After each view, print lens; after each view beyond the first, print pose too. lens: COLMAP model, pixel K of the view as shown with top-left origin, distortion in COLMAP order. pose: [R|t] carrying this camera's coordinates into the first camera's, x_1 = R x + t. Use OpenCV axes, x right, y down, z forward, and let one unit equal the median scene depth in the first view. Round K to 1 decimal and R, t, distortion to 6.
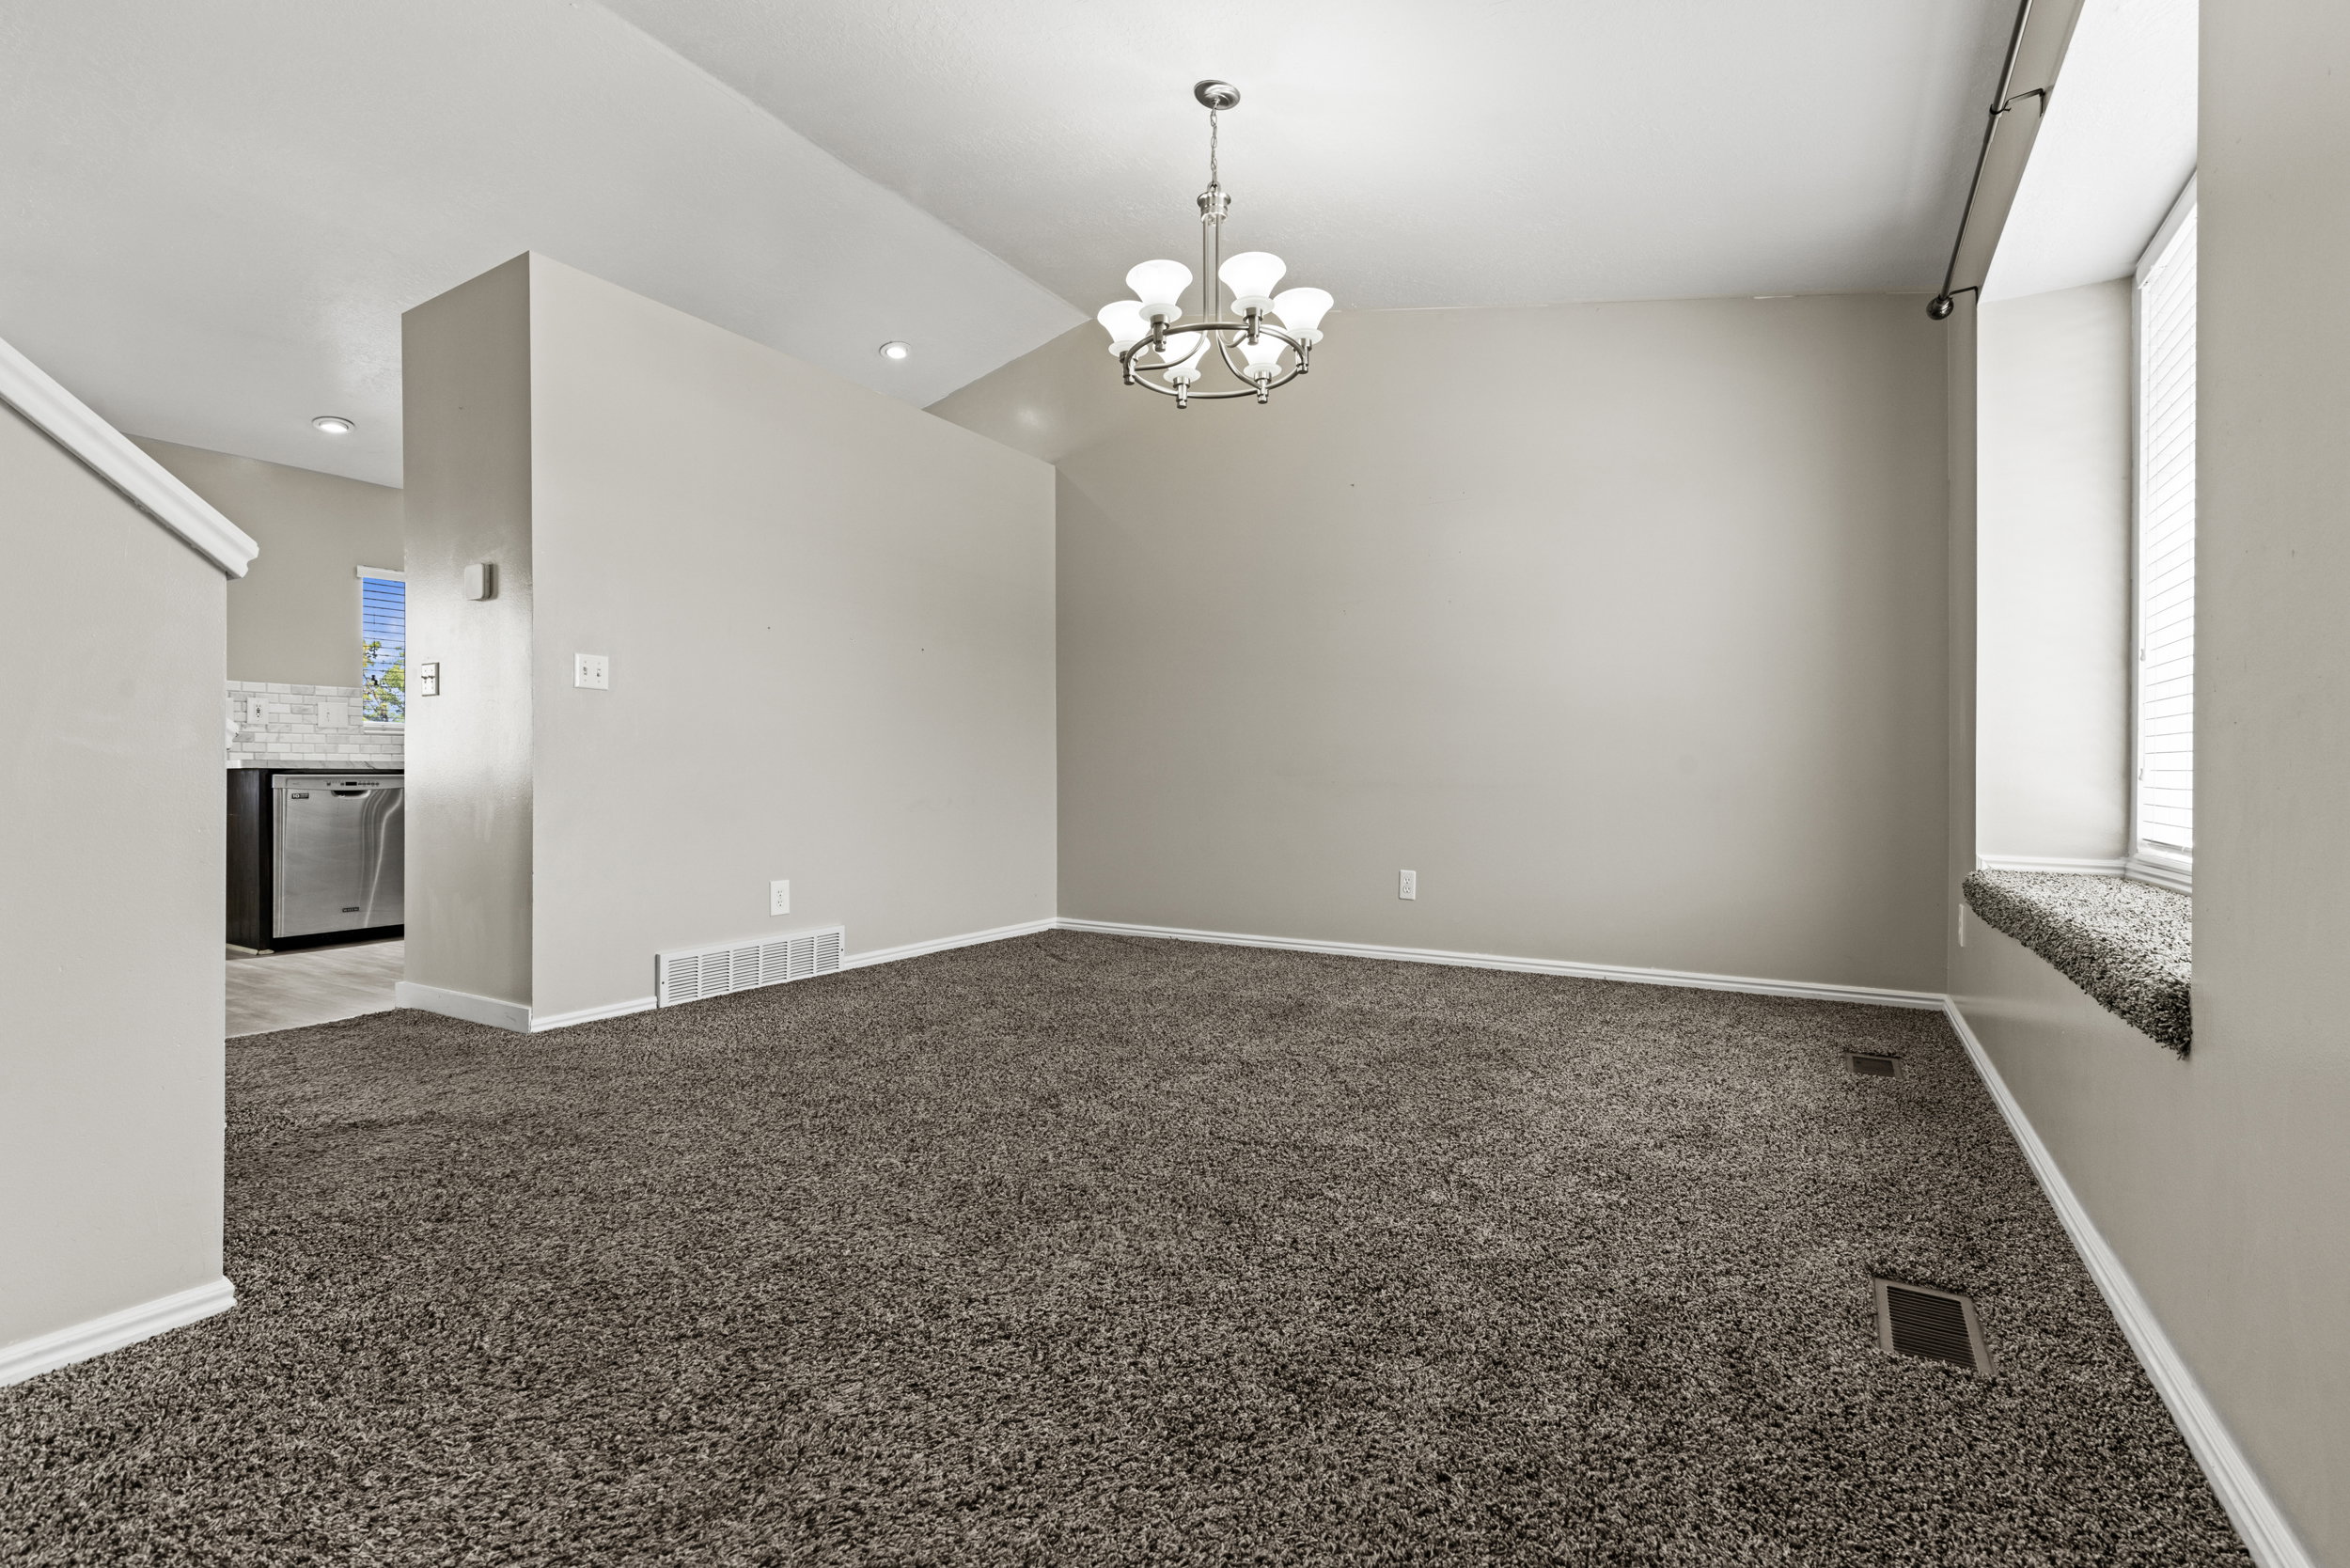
lens RADIAL K [[1046.9, 0, 1154.9], [0, 1046.9, 772.9], [0, 0, 1]] dist [0.007340, -0.004260]
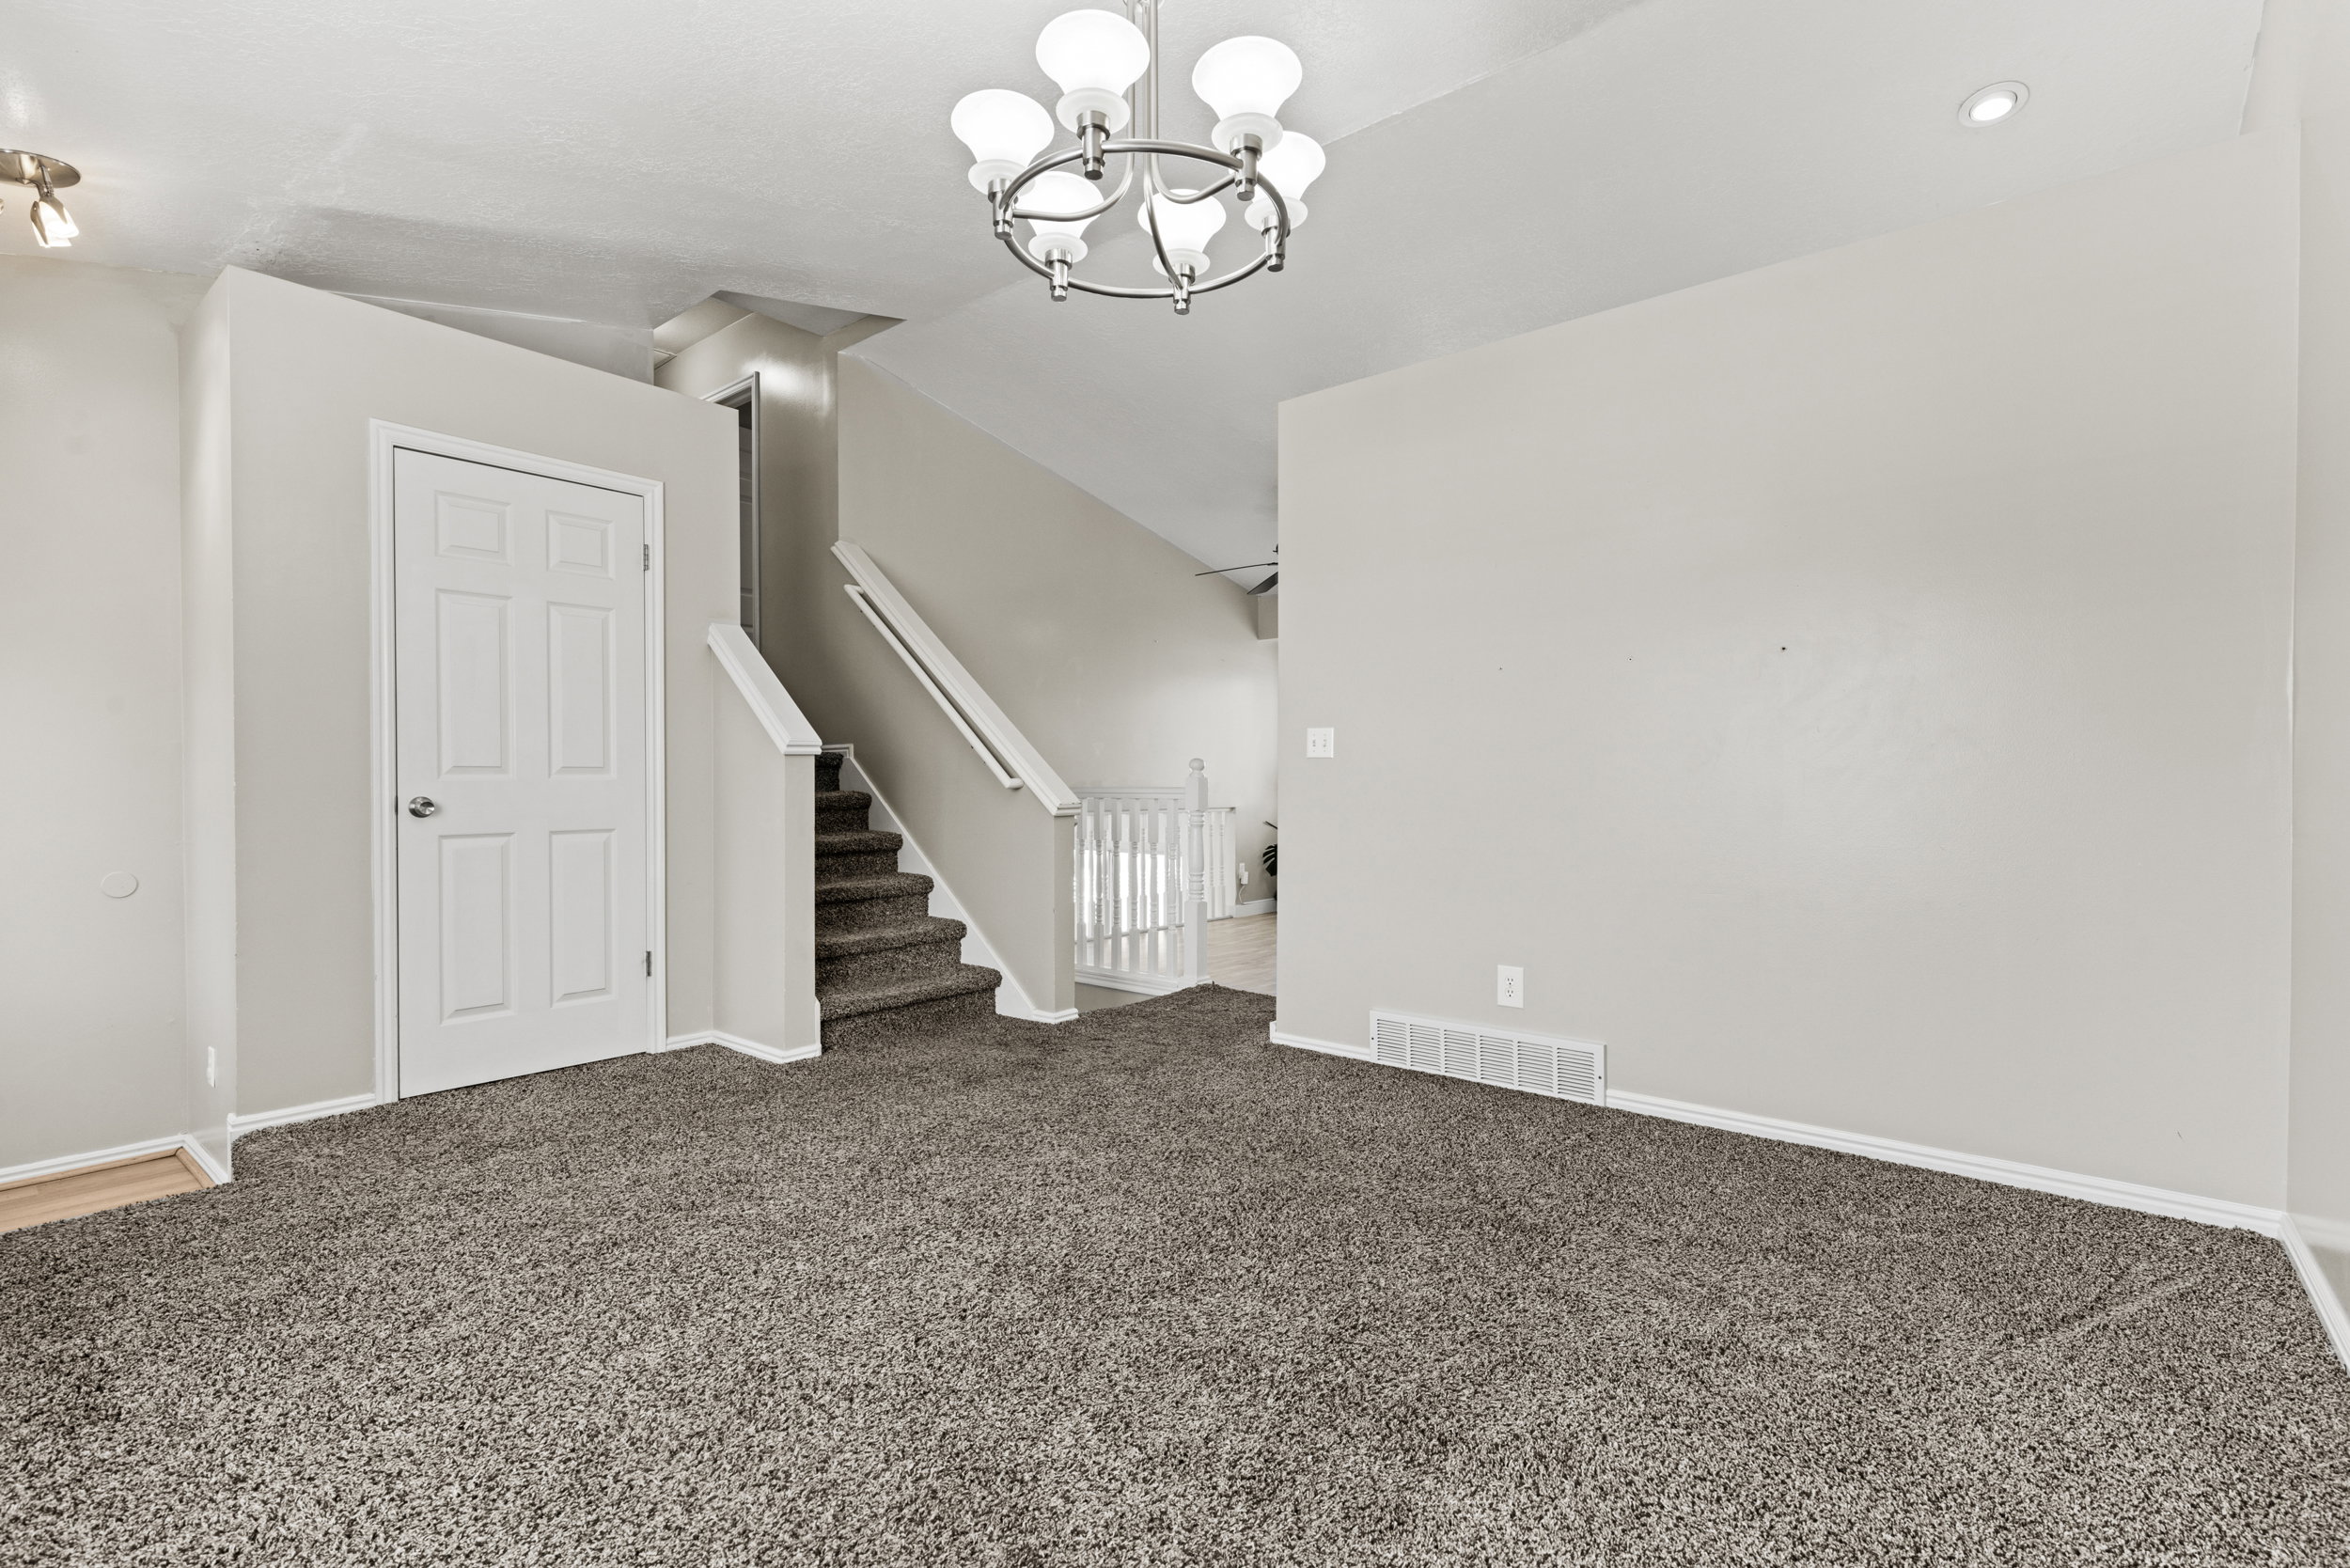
lens RADIAL K [[1046.9, 0, 1165.6], [0, 1046.9, 798.6], [0, 0, 1]] dist [0.007340, -0.004260]
pose [[-0.140717, 0.009626, -0.990003, 0.517391], [0.002807, 0.999953, 0.009324, -0.040839], [0.990046, -0.001467, -0.140737, 0.851532]]
